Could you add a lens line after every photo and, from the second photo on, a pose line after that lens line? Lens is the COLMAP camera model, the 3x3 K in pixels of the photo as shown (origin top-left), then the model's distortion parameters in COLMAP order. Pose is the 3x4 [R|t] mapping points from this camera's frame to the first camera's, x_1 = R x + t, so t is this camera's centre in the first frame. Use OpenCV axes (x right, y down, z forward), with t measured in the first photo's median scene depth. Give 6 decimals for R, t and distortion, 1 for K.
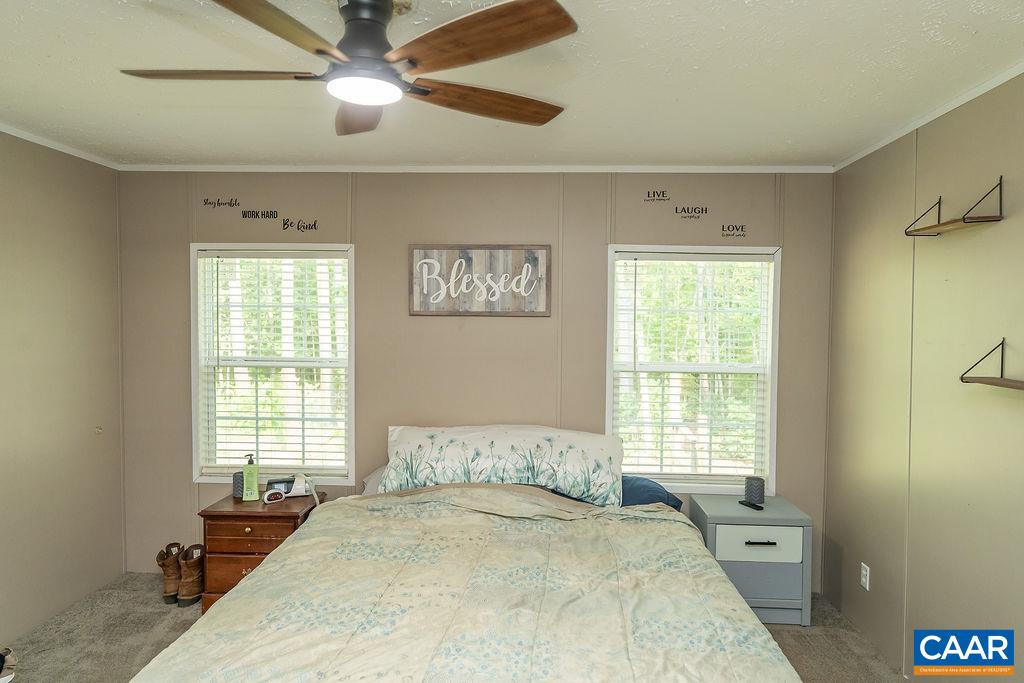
lens RADIAL K [[619.4, 0, 512.7], [0, 619.4, 335.6], [0, 0, 1]] dist [-0.000783, -0.000695]
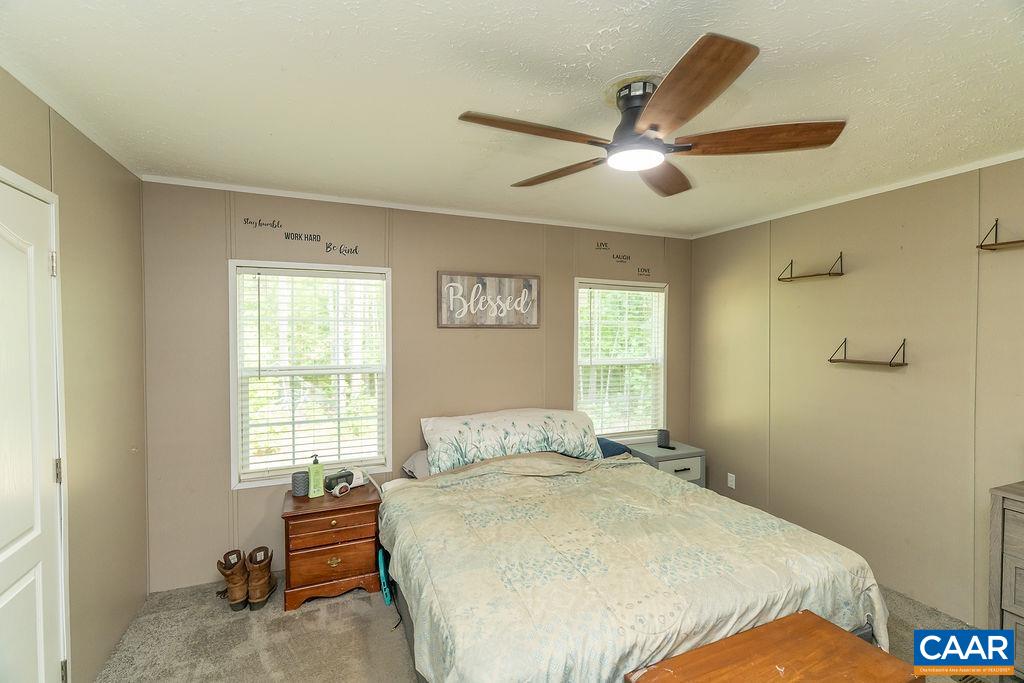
lens RADIAL K [[458.6, 0, 511.8], [0, 458.6, 337.0], [0, 0, 1]] dist [-0.003701, 0.000041]
pose [[0.902965, -0.014542, 0.429468, -0.434106], [0.018401, 0.999819, -0.004835, -0.007063], [-0.429320, 0.012268, 0.903069, 0.108023]]
